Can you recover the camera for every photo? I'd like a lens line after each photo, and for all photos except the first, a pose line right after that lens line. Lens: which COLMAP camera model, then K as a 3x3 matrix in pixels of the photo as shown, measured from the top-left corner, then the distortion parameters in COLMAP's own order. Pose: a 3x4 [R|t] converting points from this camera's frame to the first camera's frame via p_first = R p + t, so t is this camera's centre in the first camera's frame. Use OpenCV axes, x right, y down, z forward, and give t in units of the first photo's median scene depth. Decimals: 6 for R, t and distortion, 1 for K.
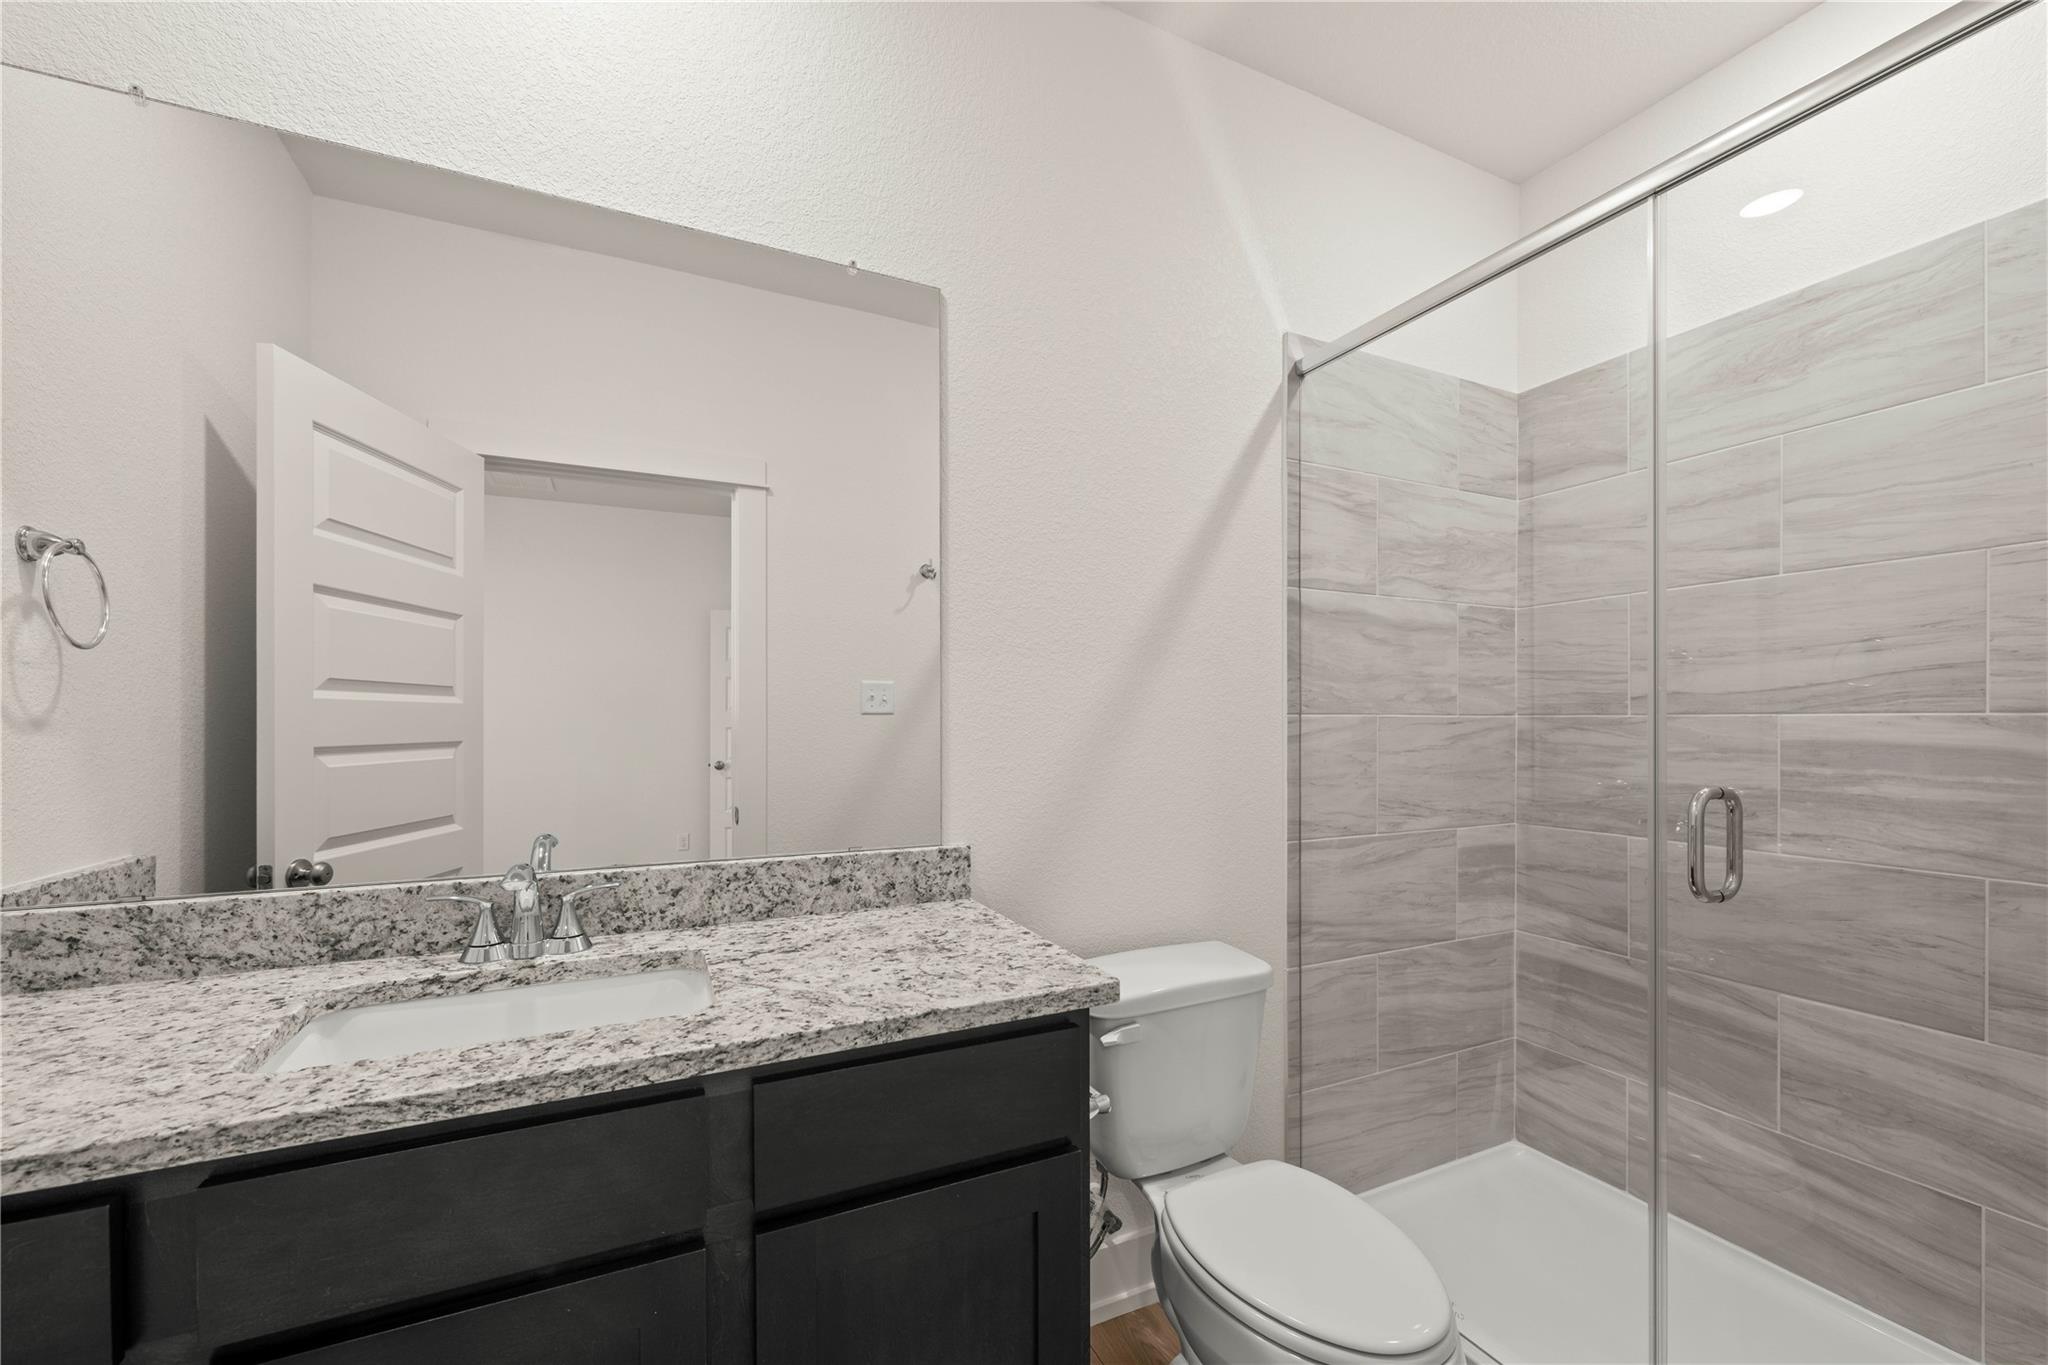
lens RADIAL K [[802.7, 0, 1021.1], [0, 802.7, 716.1], [0, 0, 1]] dist [0.000073, 0.000193]
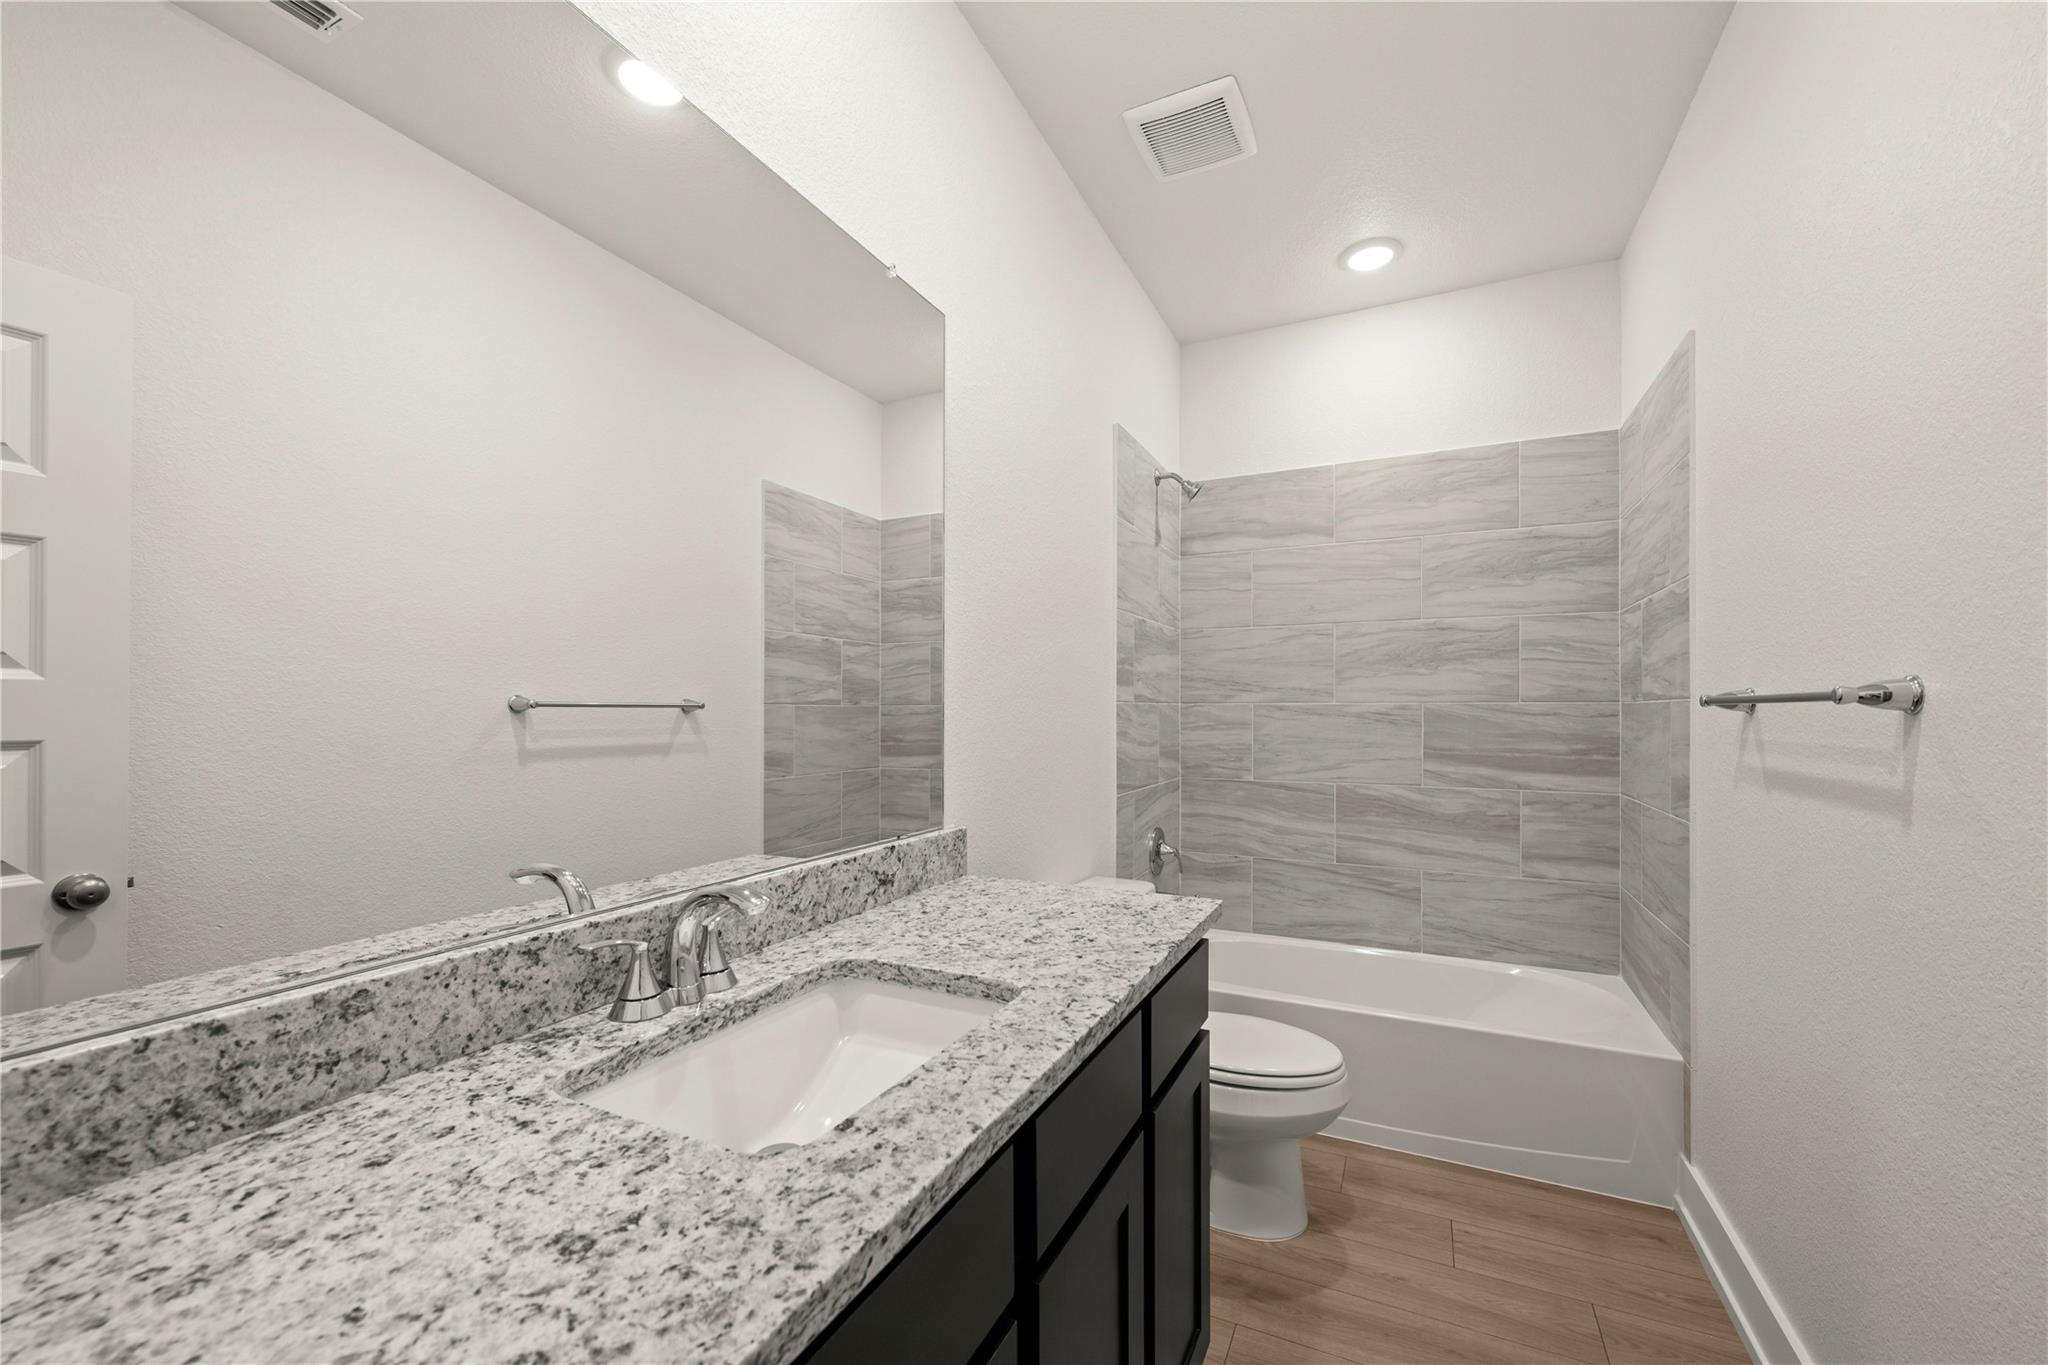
lens RADIAL K [[802.7, 0, 1021.1], [0, 802.7, 716.1], [0, 0, 1]] dist [0.000073, 0.000193]
pose [[0.782390, -0.002678, 0.622783, -0.821432], [-0.000068, 0.999990, 0.004385, 0.024160], [-0.622789, -0.003473, 0.782382, 0.220659]]
